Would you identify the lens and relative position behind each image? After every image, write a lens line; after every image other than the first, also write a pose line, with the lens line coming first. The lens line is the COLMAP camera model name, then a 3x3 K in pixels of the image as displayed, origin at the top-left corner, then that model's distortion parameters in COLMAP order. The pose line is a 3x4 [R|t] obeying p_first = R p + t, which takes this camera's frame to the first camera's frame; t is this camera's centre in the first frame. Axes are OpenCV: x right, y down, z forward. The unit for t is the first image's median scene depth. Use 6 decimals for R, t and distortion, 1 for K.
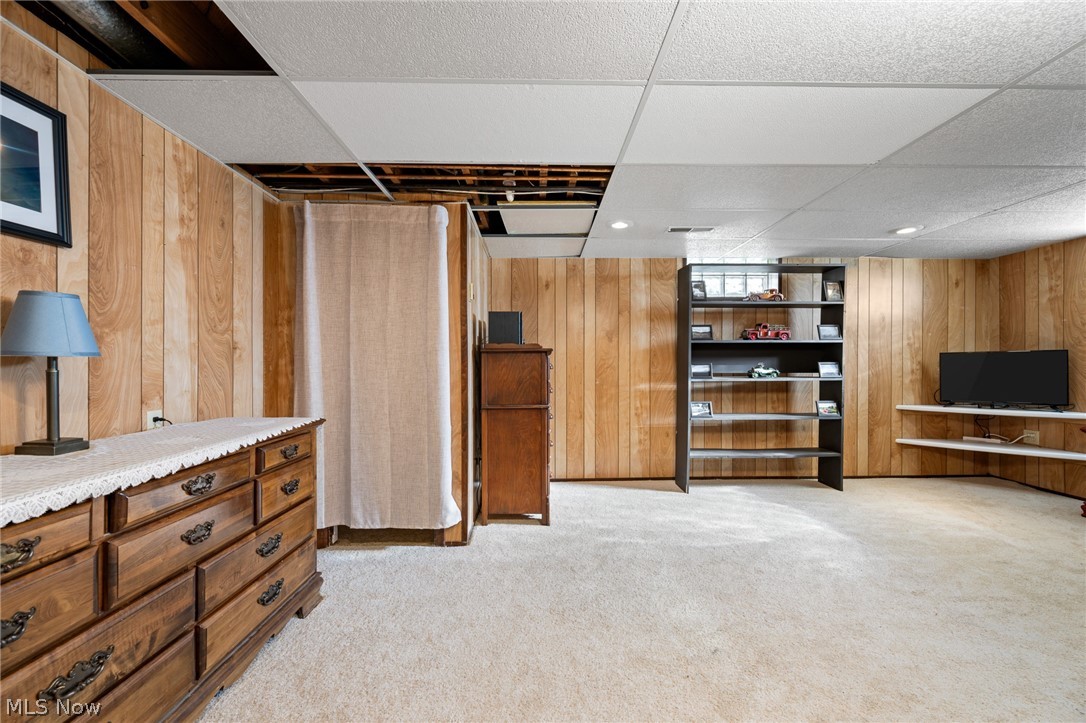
lens RADIAL K [[456.2, 0, 538.4], [0, 456.2, 365.4], [0, 0, 1]] dist [0.000849, -0.000840]
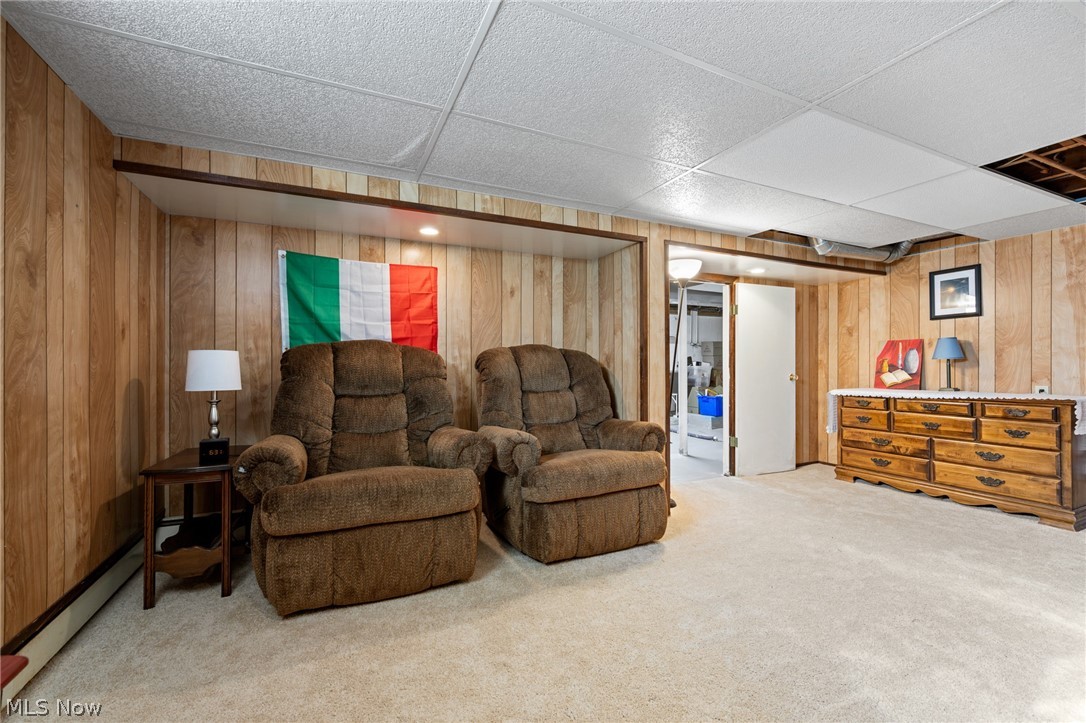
lens RADIAL K [[456.2, 0, 541.3], [0, 456.2, 366.9], [0, 0, 1]] dist [0.000849, -0.000840]
pose [[-0.910325, -0.004614, -0.413868, 0.522183], [-0.003582, 0.999988, -0.003268, 0.009831], [0.413878, -0.001492, -0.910331, 0.535885]]
